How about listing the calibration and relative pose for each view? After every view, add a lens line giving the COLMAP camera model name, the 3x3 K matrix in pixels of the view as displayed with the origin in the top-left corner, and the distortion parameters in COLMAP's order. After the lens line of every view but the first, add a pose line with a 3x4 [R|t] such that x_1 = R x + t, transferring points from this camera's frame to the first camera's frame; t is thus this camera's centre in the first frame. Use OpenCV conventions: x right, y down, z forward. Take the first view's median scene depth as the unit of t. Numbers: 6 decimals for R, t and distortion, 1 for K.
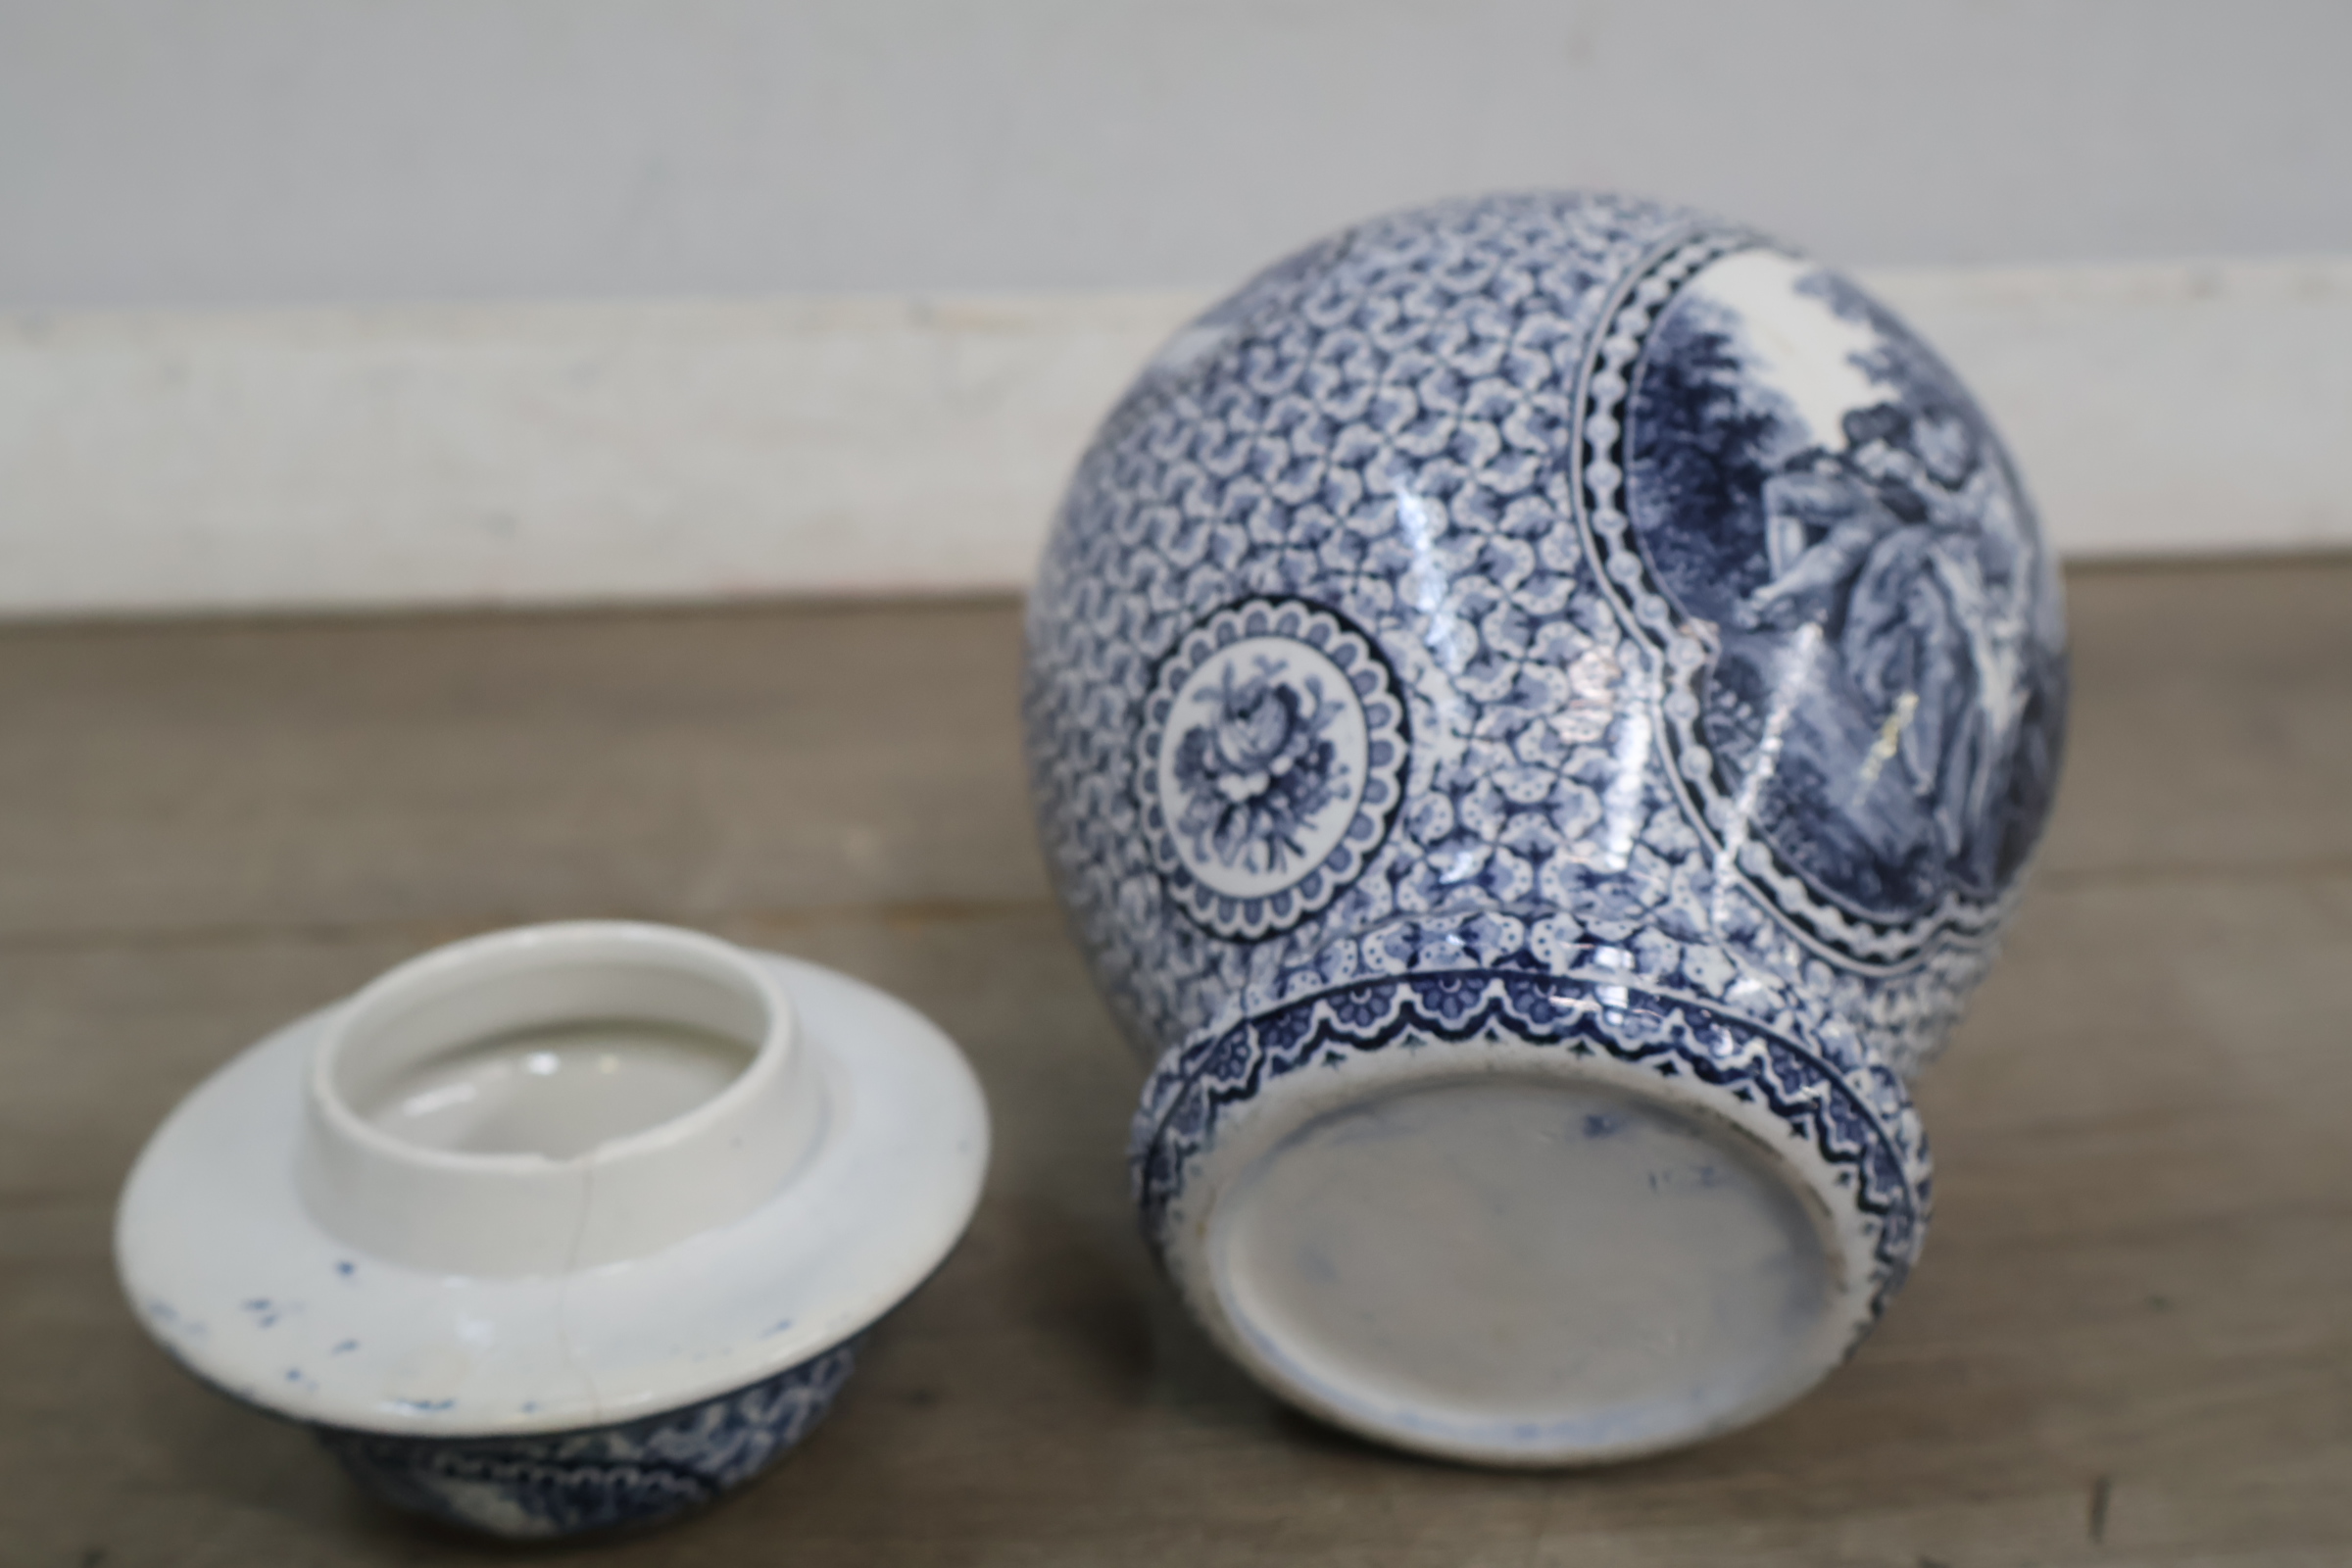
lens RADIAL K [[2529.1, 0, 1176.0], [0, 2529.1, 784.0], [0, 0, 1]] dist [0.017597, -0.019627]
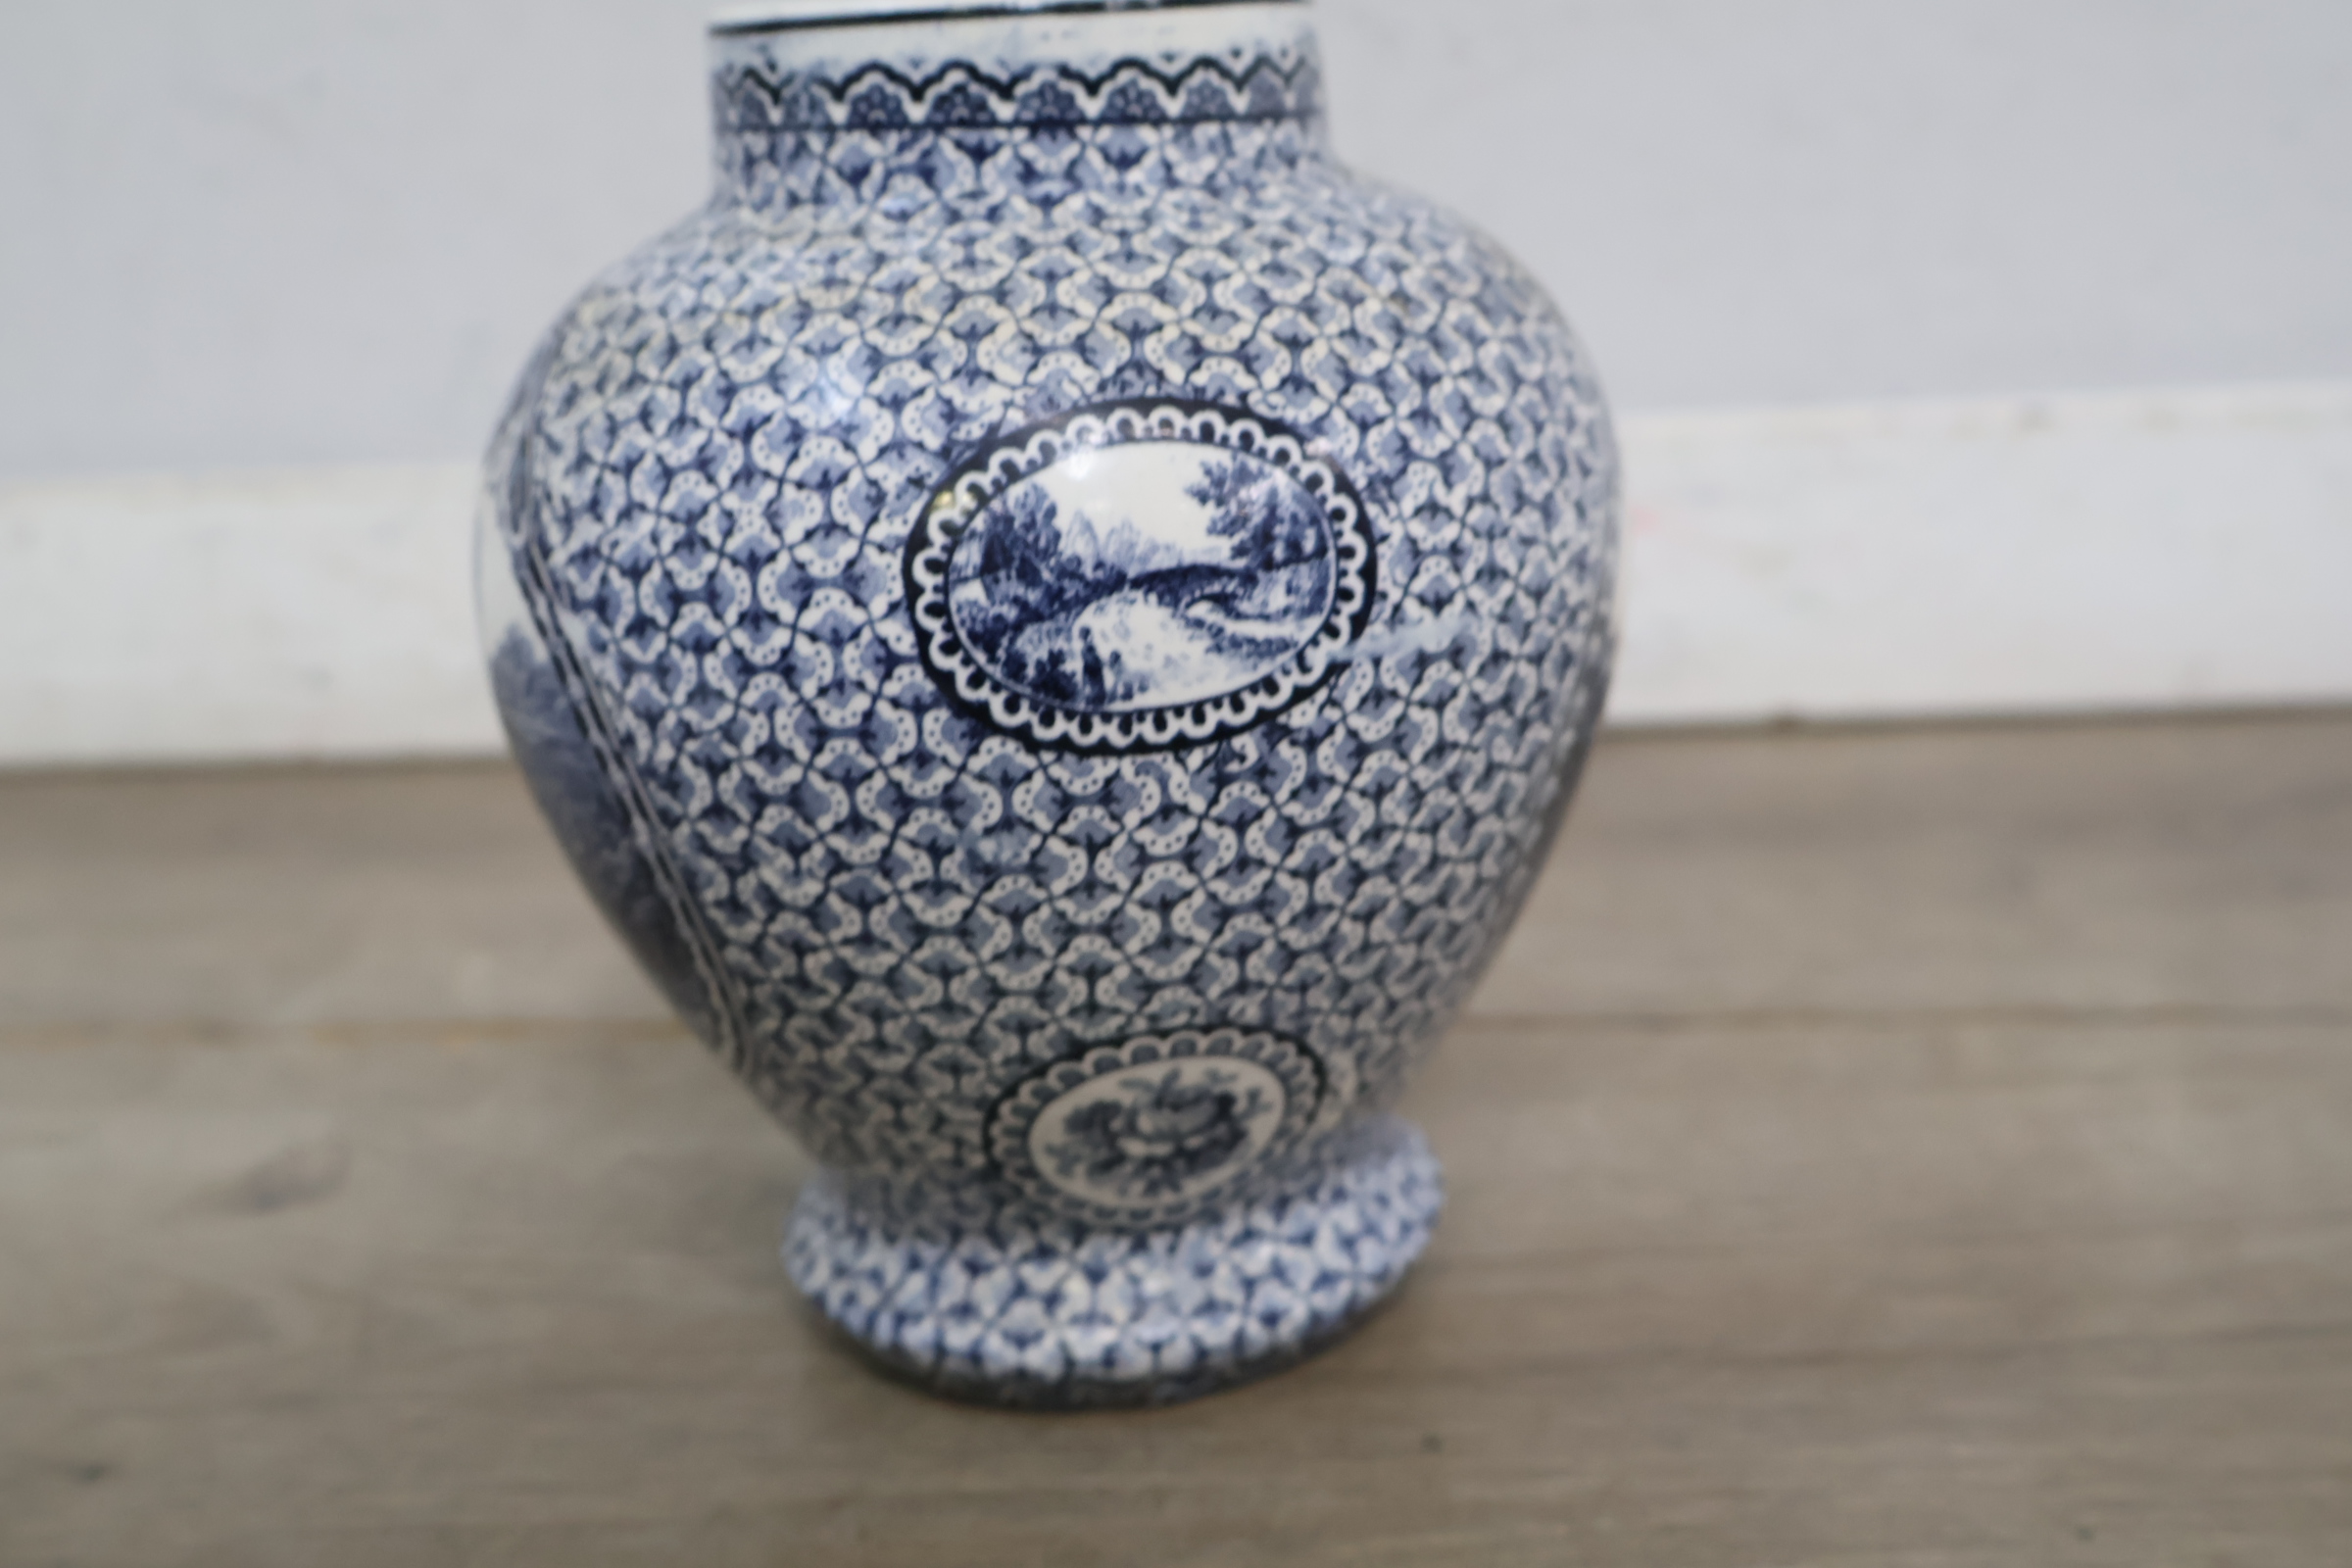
lens RADIAL K [[2529.1, 0, 1176.0], [0, 2529.1, 784.0], [0, 0, 1]] dist [0.017597, -0.019627]
pose [[0.561552, -0.385488, 0.732160, -0.654117], [-0.518524, 0.525612, 0.674437, -0.768446], [-0.644820, -0.758374, 0.095274, 1.017708]]
